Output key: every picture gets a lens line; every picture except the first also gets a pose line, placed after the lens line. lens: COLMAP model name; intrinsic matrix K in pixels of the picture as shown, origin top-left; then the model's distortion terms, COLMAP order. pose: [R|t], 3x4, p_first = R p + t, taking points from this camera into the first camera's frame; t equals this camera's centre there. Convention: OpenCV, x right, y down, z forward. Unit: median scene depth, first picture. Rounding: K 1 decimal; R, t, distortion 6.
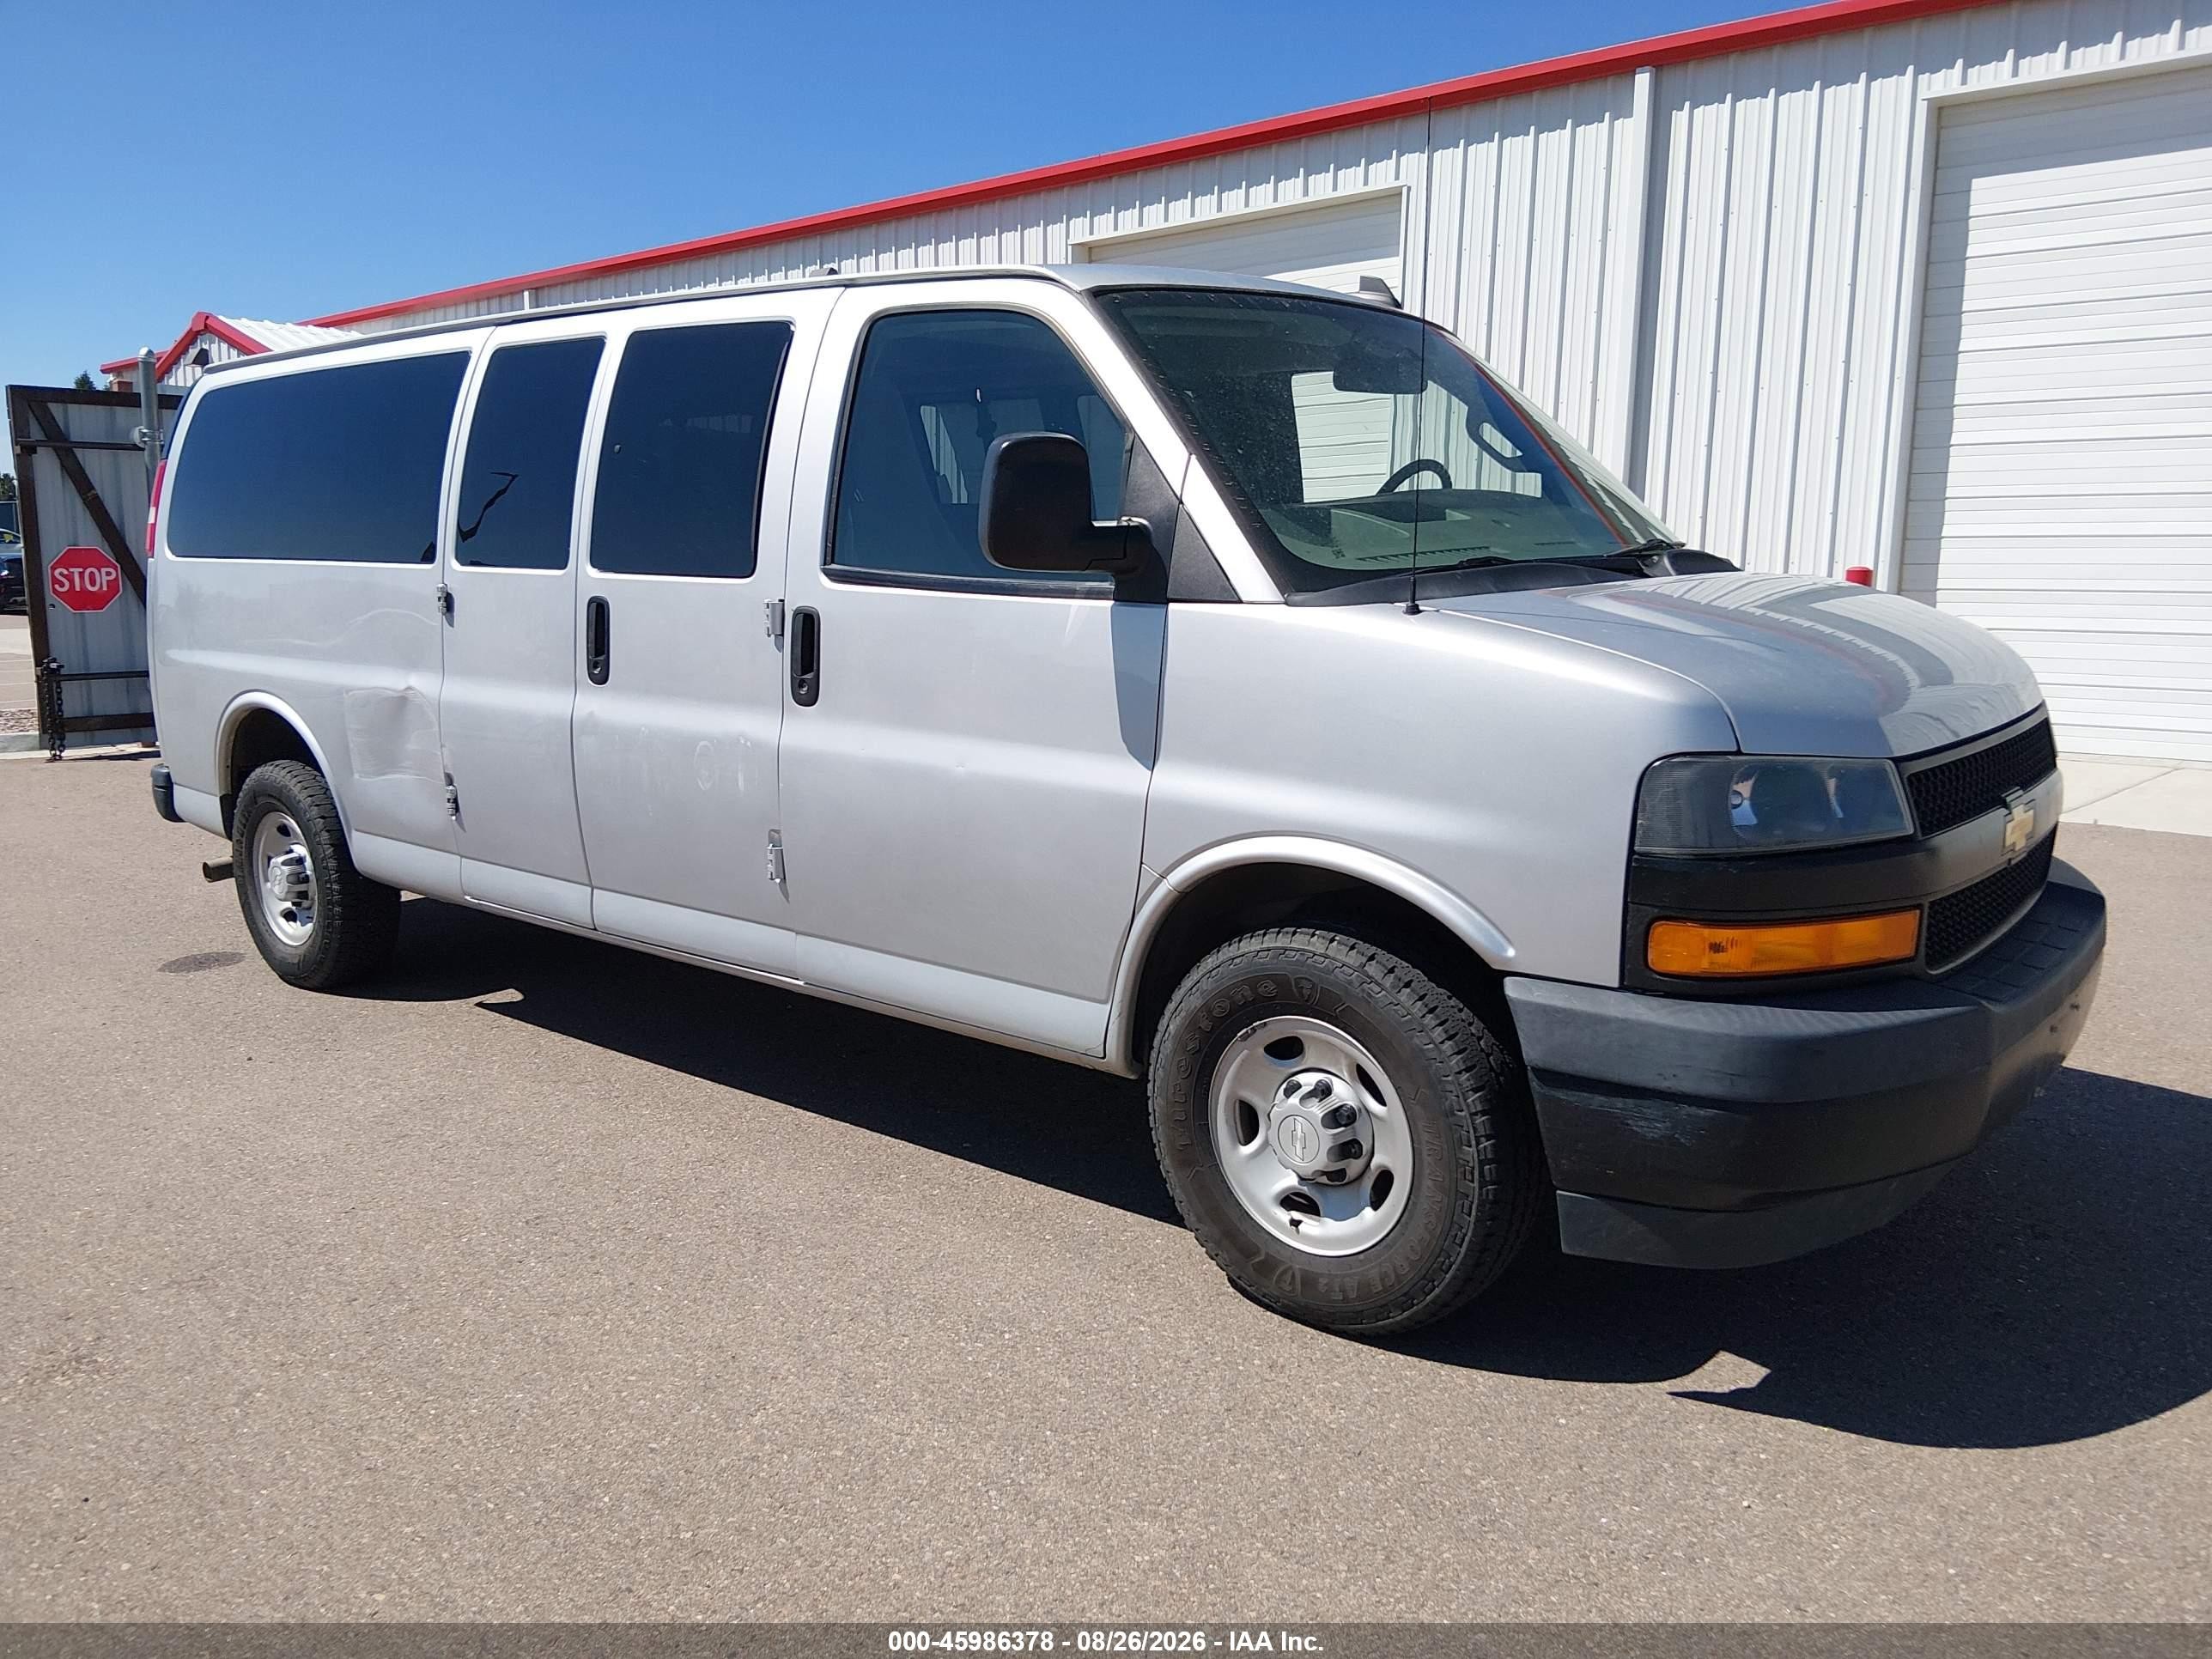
lens RADIAL K [[1687.5, 0, 1123.7], [0, 1687.5, 835.3], [0, 0, 1]] dist [0.013734, -0.001492]
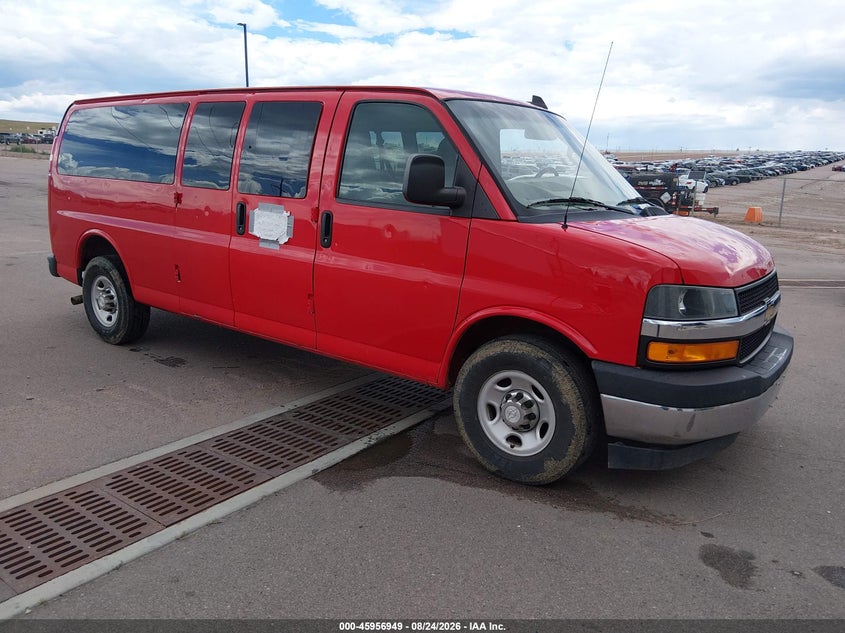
lens RADIAL K [[640.2, 0, 425.6], [0, 640.2, 313.9], [0, 0, 1]] dist [0.019235, -0.018195]
pose [[0.997687, 0.037527, 0.056674, -0.082915], [-0.039537, 0.998613, 0.034781, -0.013329], [-0.055290, -0.036941, 0.997787, -0.028910]]
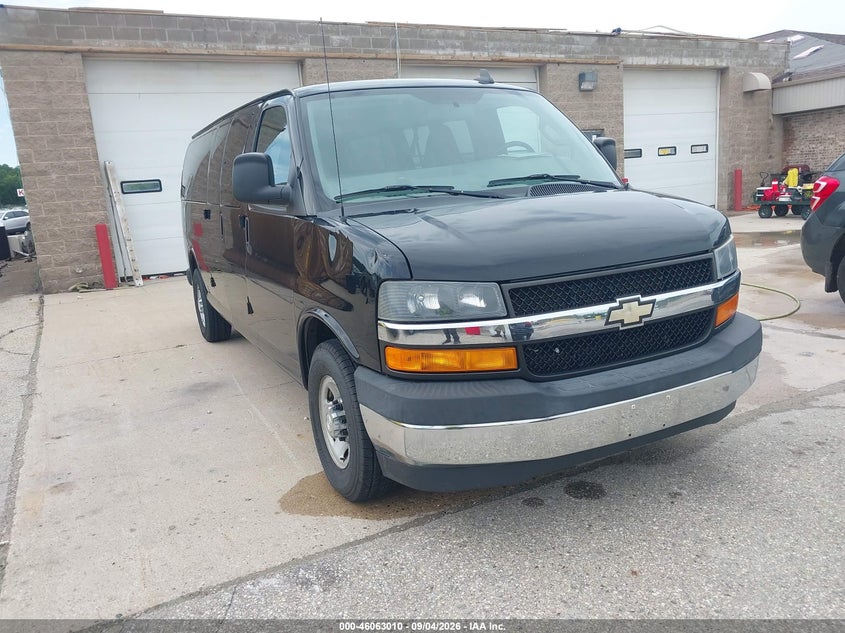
lens RADIAL K [[644.6, 0, 413.3], [0, 644.6, 314.7], [0, 0, 1]] dist [0.013734, -0.001492]
pose [[0.924494, 0.043729, -0.378681, 0.488228], [-0.022325, 0.997904, 0.060732, -0.038106], [0.380543, -0.047693, 0.923532, 0.105360]]
